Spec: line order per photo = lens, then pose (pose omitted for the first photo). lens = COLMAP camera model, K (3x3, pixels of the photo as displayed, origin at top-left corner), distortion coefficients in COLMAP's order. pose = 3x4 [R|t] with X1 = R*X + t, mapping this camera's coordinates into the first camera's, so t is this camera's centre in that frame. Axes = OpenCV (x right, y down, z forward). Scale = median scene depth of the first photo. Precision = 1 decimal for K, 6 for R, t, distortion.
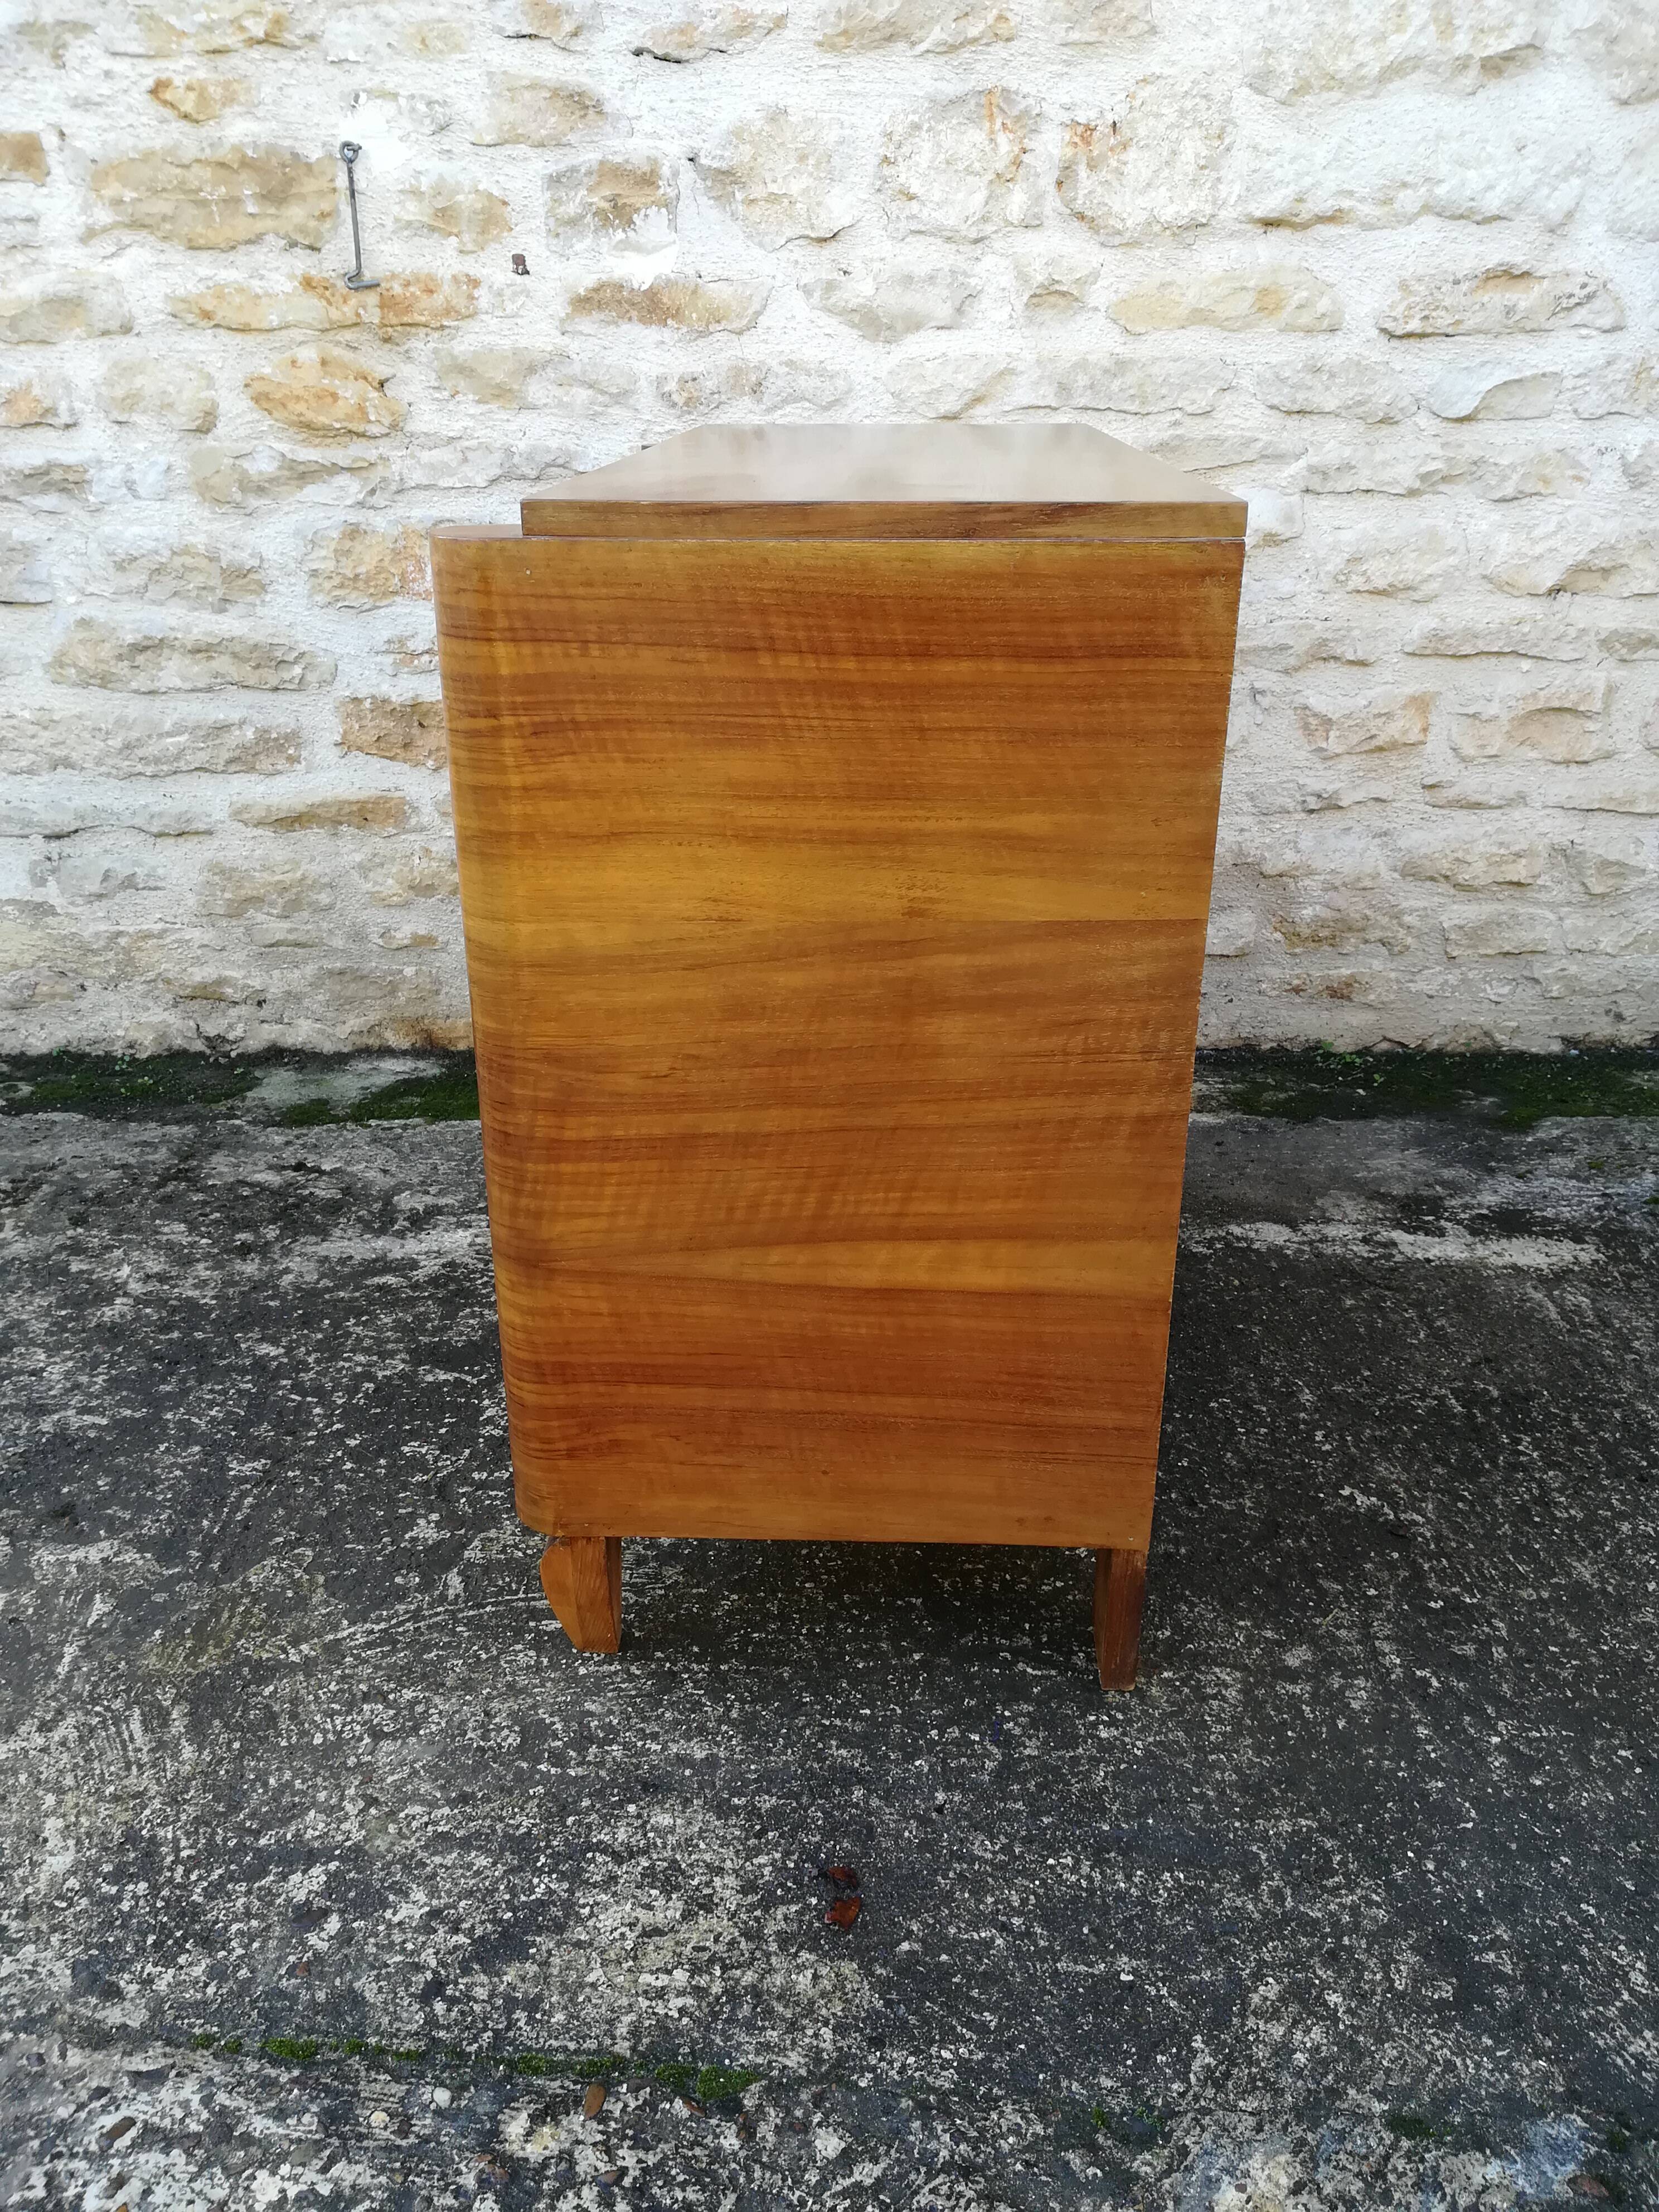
lens RADIAL K [[1728.0, 0, 823.1], [0, 1728.0, 1105.0], [0, 0, 1]] dist [0.054550, -0.082528]
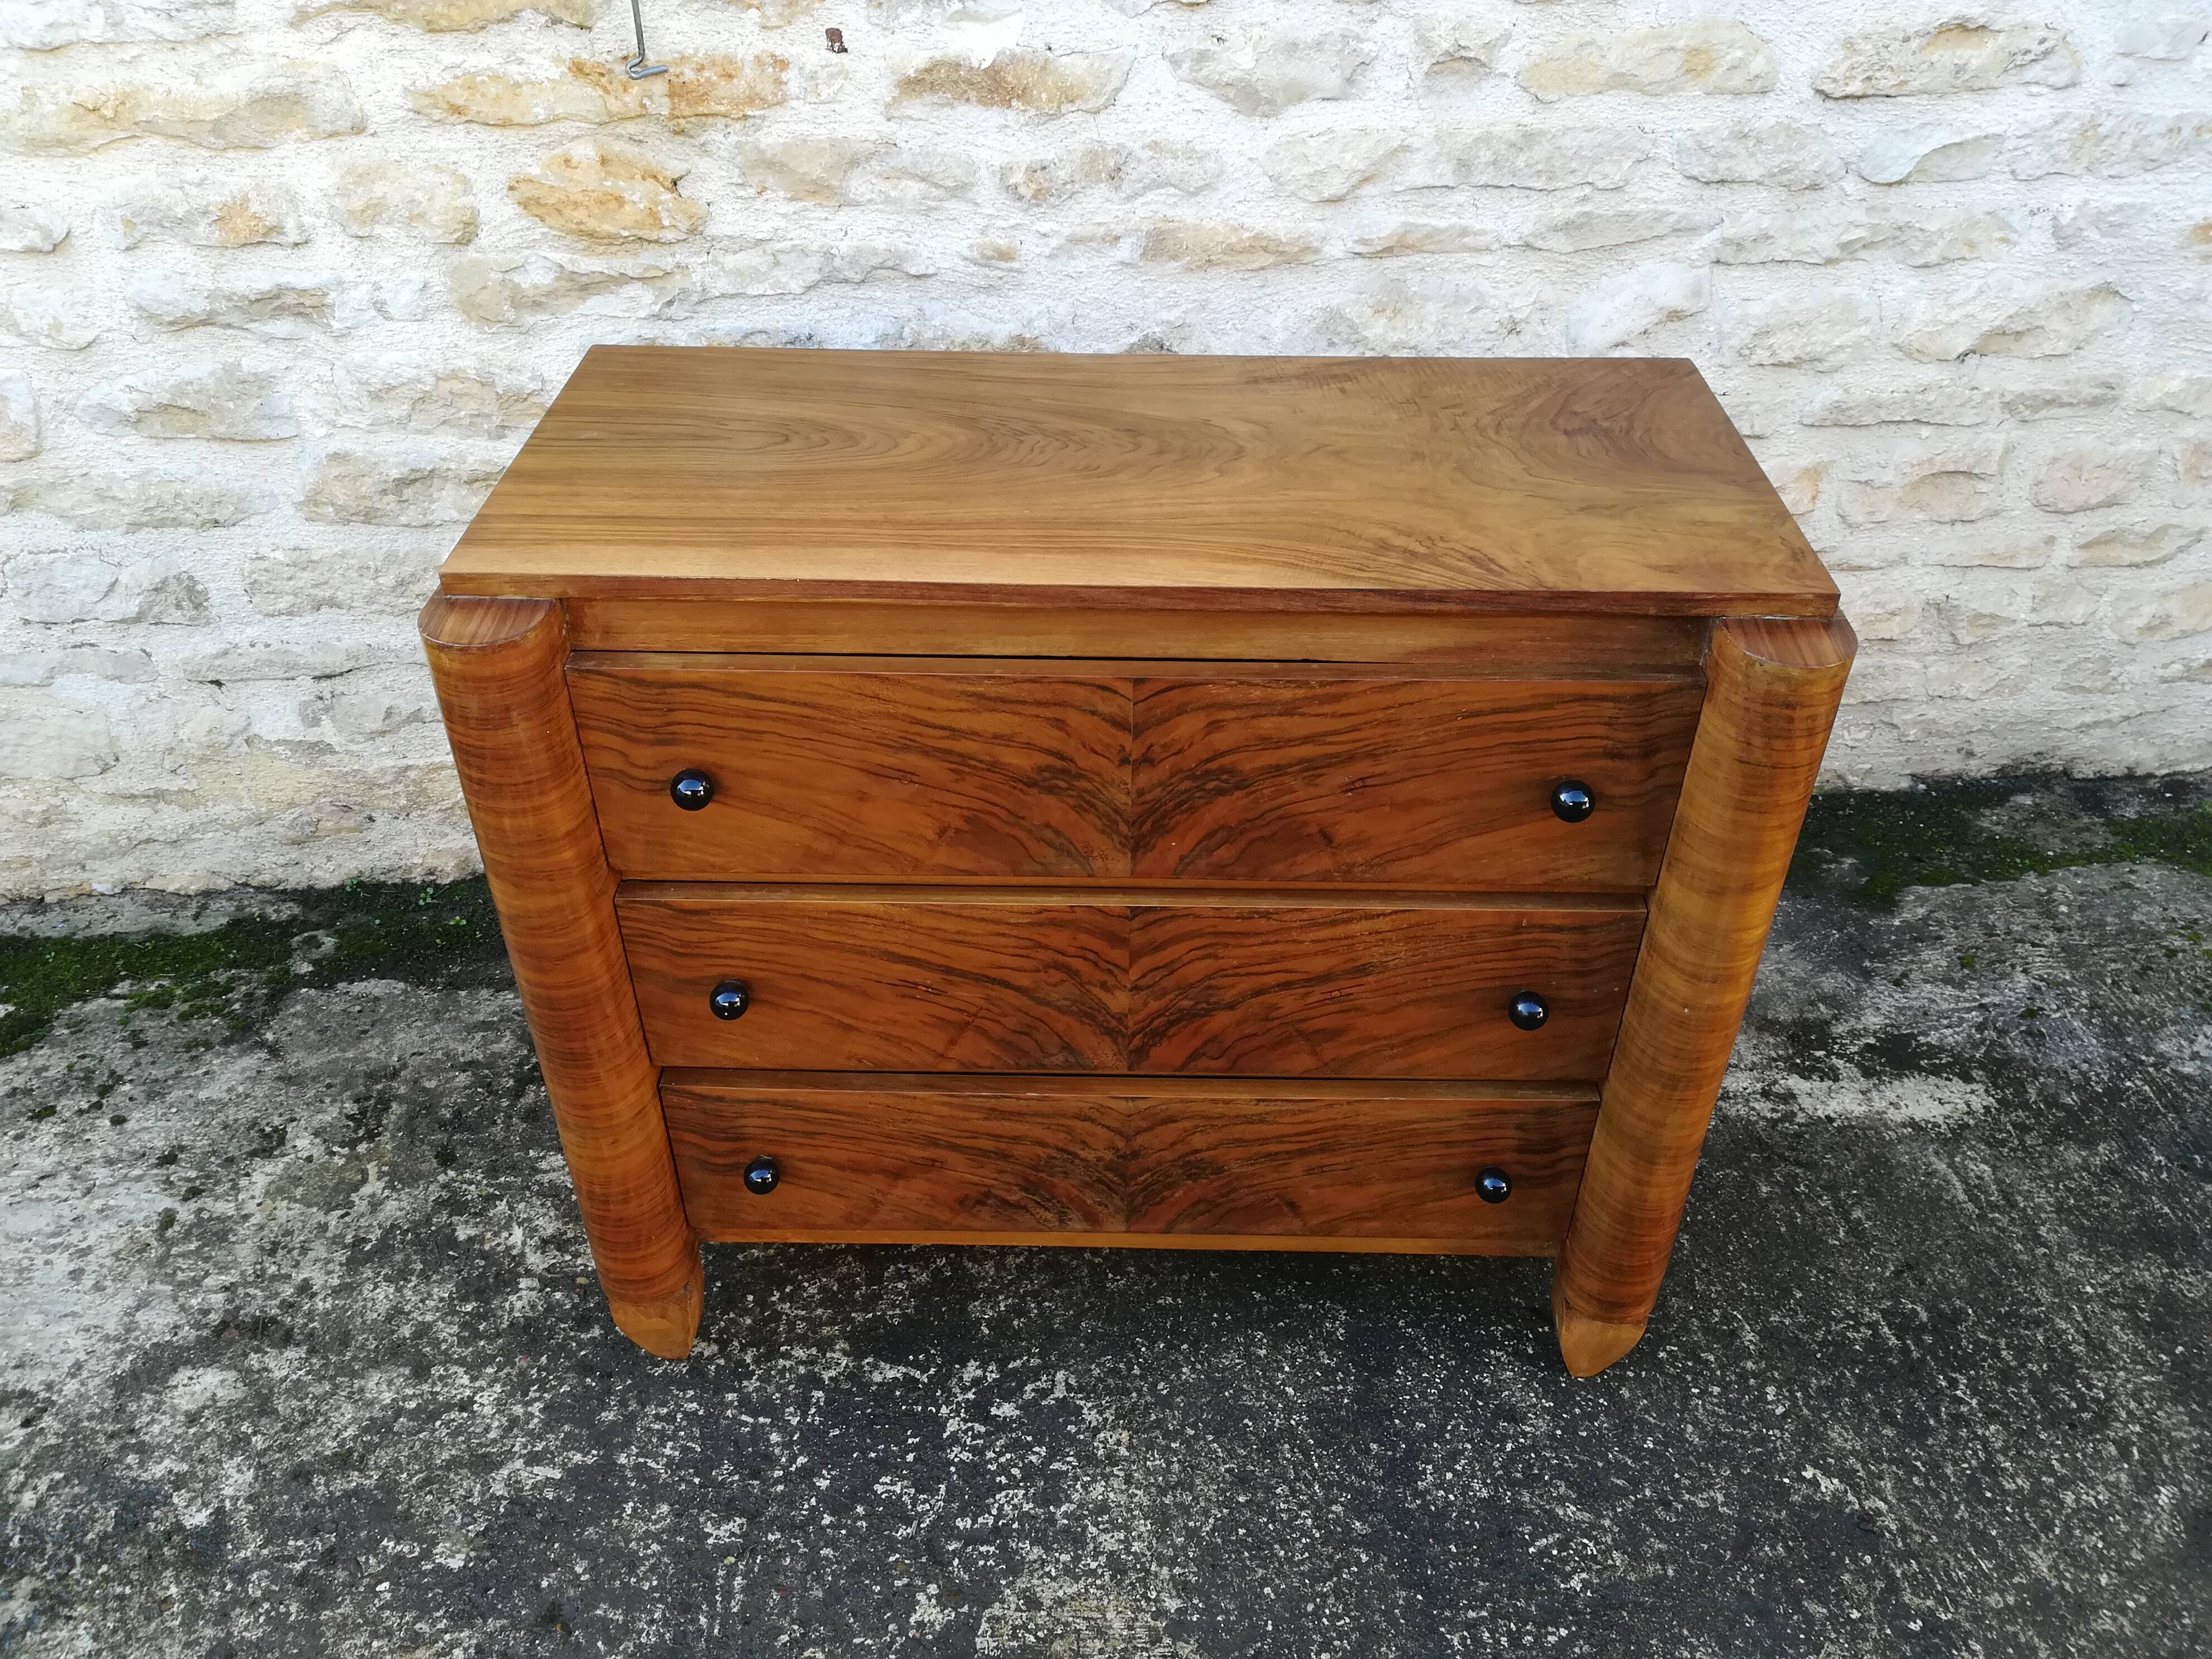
lens RADIAL K [[1728.0, 0, 1120.6], [0, 1728.0, 836.1], [0, 0, 1]] dist [0.054550, -0.082528]
pose [[0.995034, -0.056167, 0.082169, -0.129735], [0.035605, 0.971798, 0.233111, -0.305796], [-0.092945, -0.229028, 0.968972, 0.090534]]
